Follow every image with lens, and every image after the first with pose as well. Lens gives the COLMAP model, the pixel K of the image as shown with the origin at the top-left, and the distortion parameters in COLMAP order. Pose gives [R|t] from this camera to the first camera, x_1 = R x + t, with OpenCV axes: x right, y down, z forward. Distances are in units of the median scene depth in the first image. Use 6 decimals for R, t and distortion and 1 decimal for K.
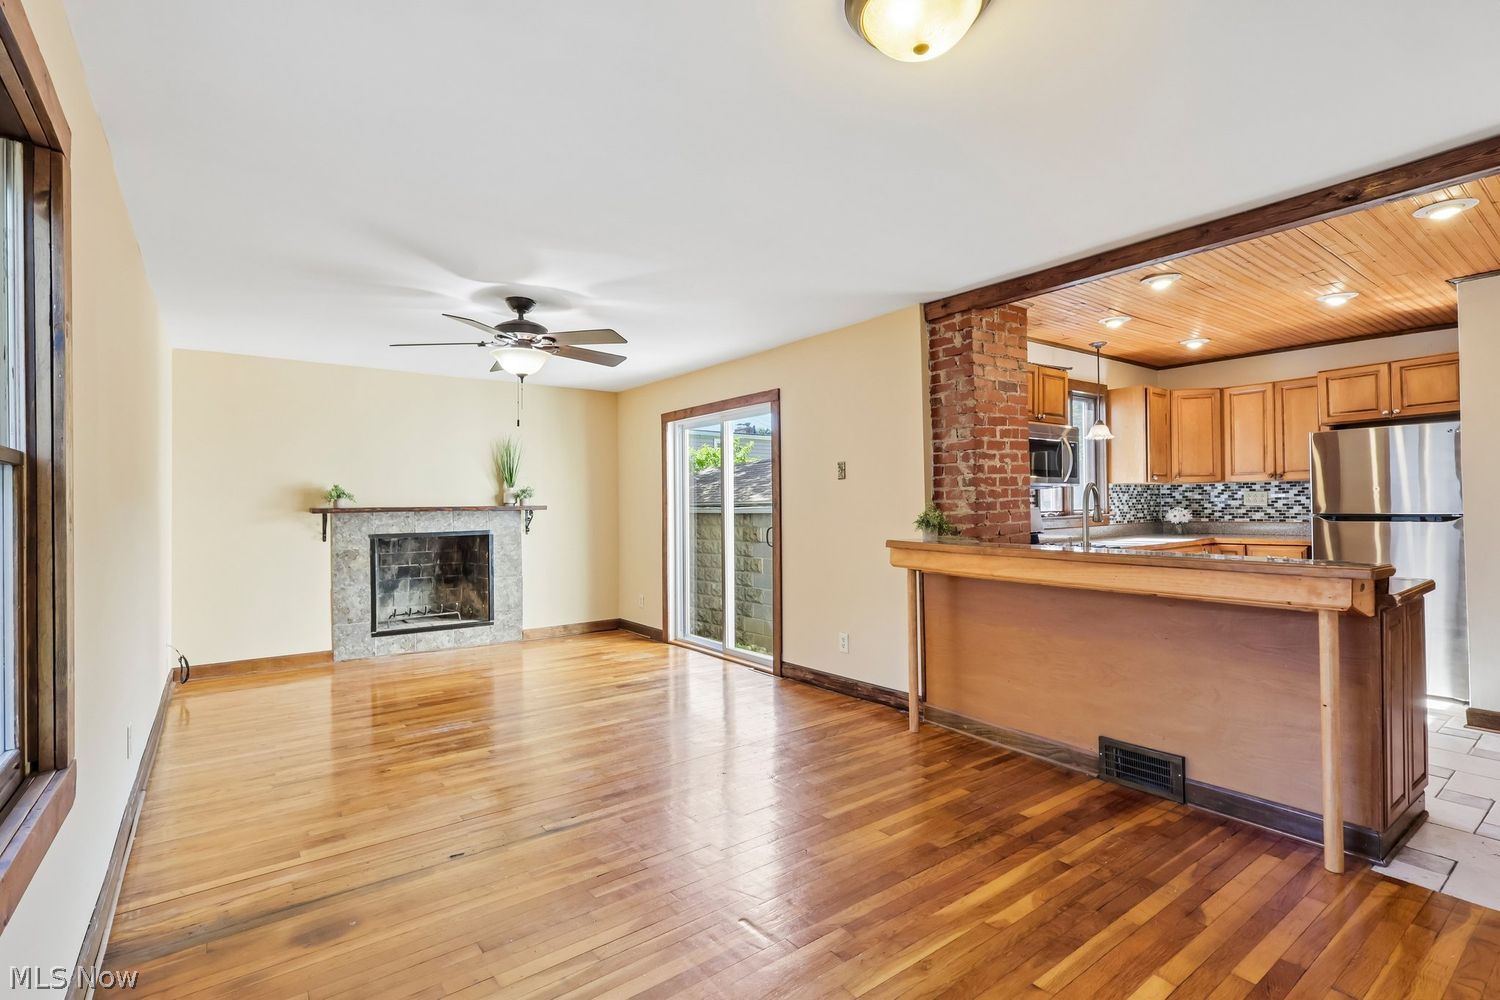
lens RADIAL K [[691.6, 0, 750.0], [0, 691.6, 500.0], [0, 0, 1]] dist [-0.002297, 0.000115]
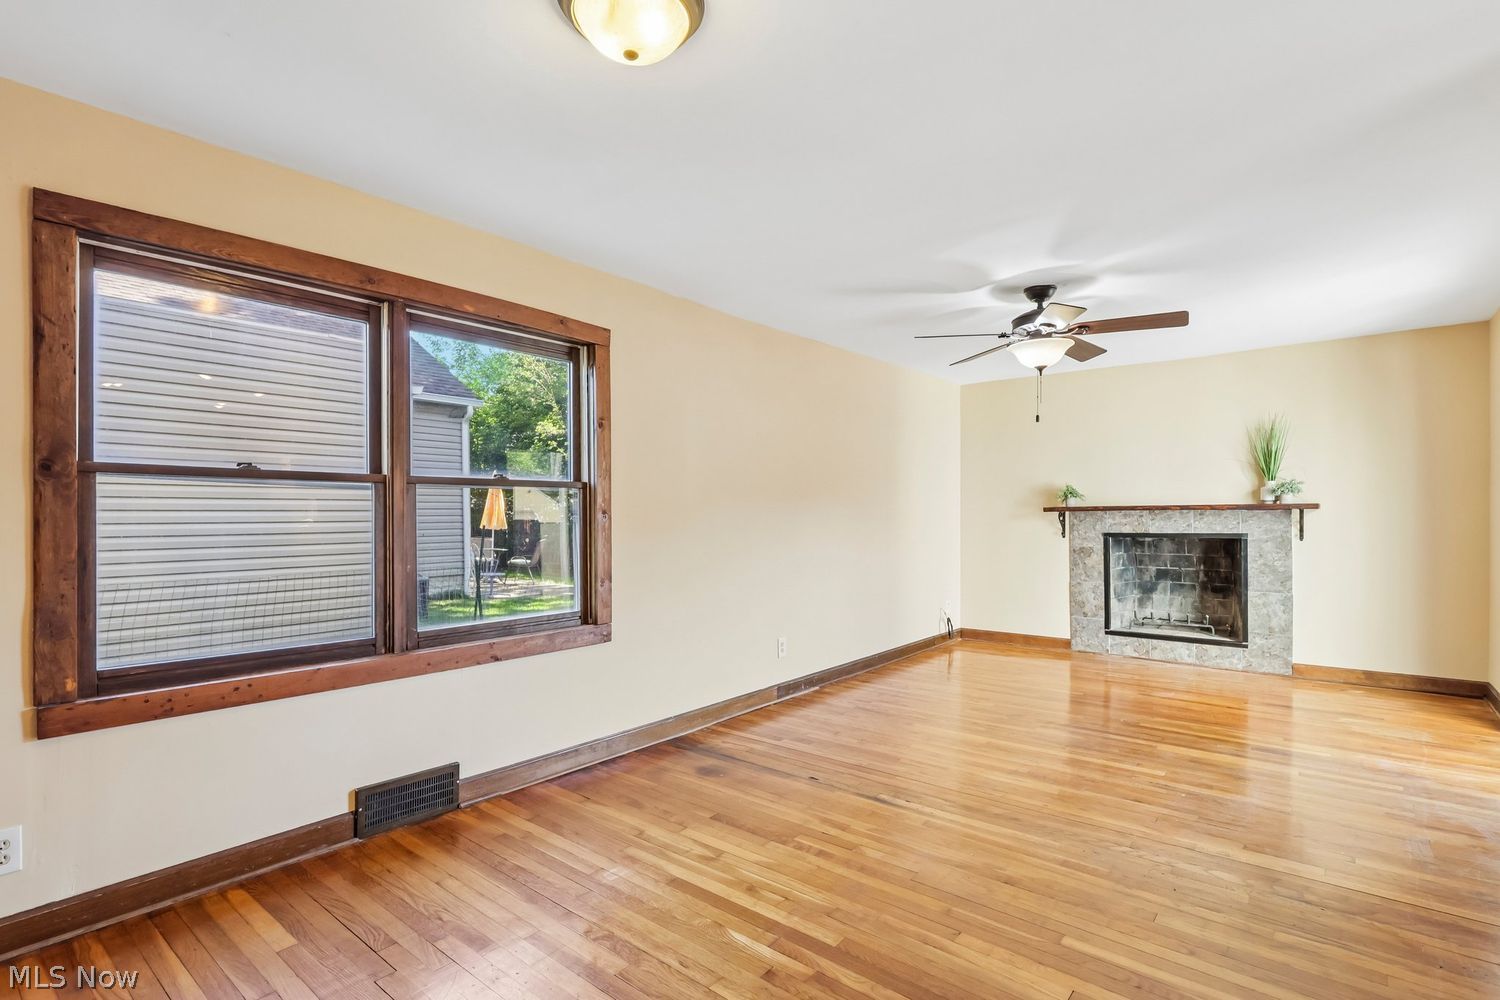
lens RADIAL K [[722.1, 0, 748.9], [0, 722.1, 519.9], [0, 0, 1]] dist [0.002200, 0.000519]
pose [[0.229381, 0.017019, -0.973188, 0.372843], [0.014072, 0.999685, 0.020799, 0.001375], [0.973235, -0.018466, 0.229069, 0.256322]]
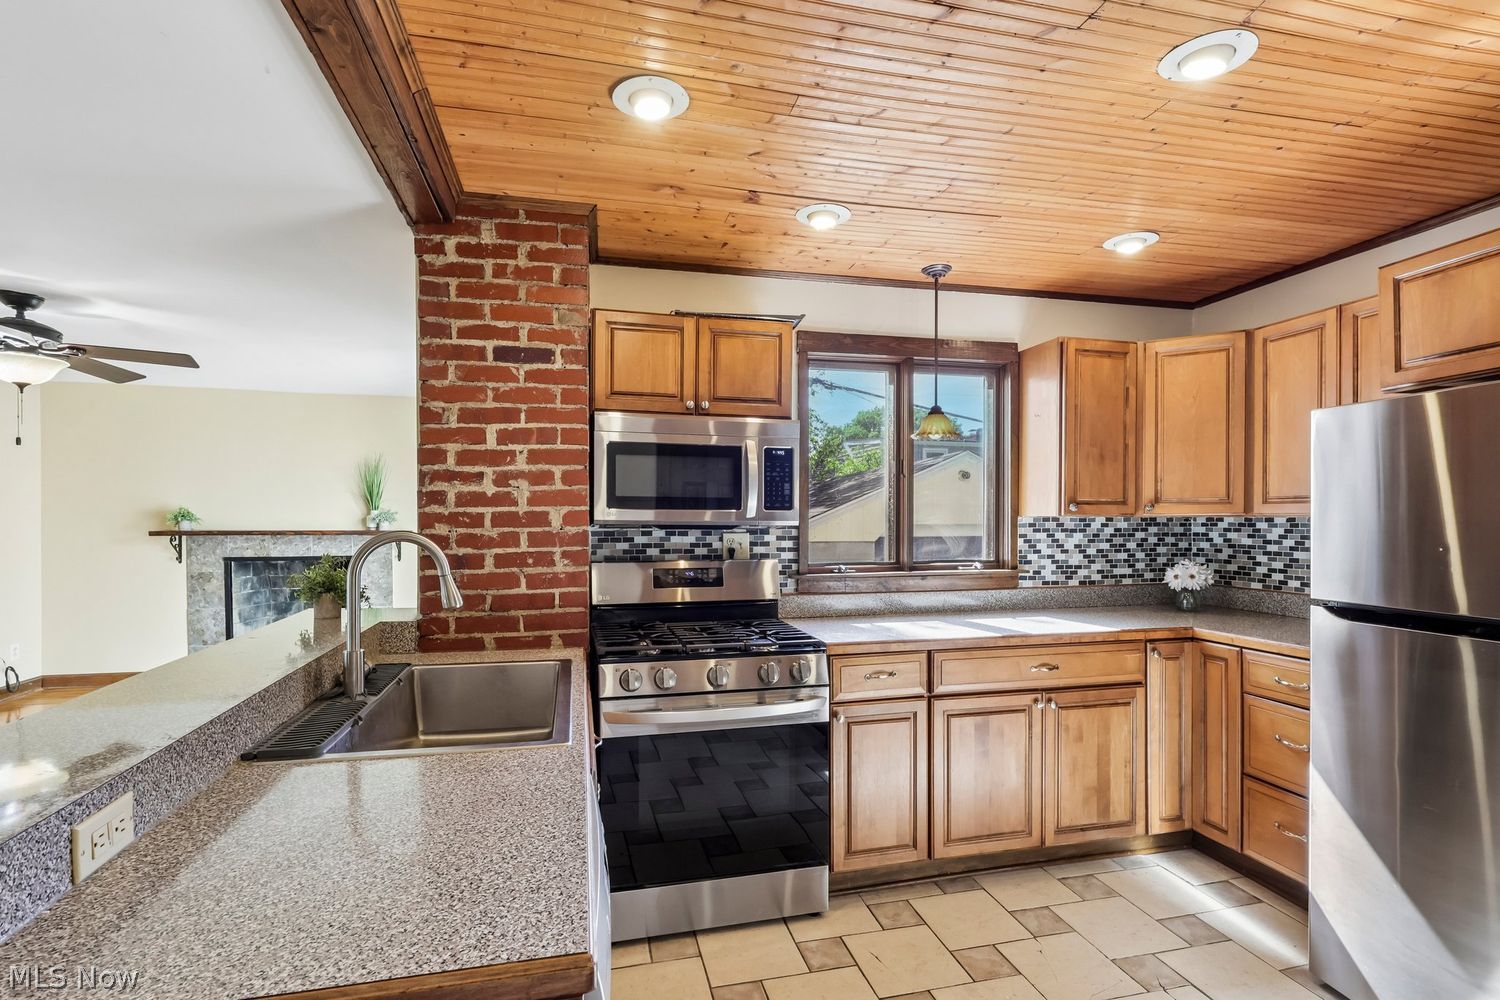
lens RADIAL K [[706.2, 0, 750.1], [0, 706.2, 530.5], [0, 0, 1]] dist [-0.000408, -0.000031]
pose [[0.915946, 0.021244, -0.400739, 0.562847], [-0.011266, 0.999565, 0.027240, -0.025606], [0.401144, -0.020436, 0.915787, 0.383590]]
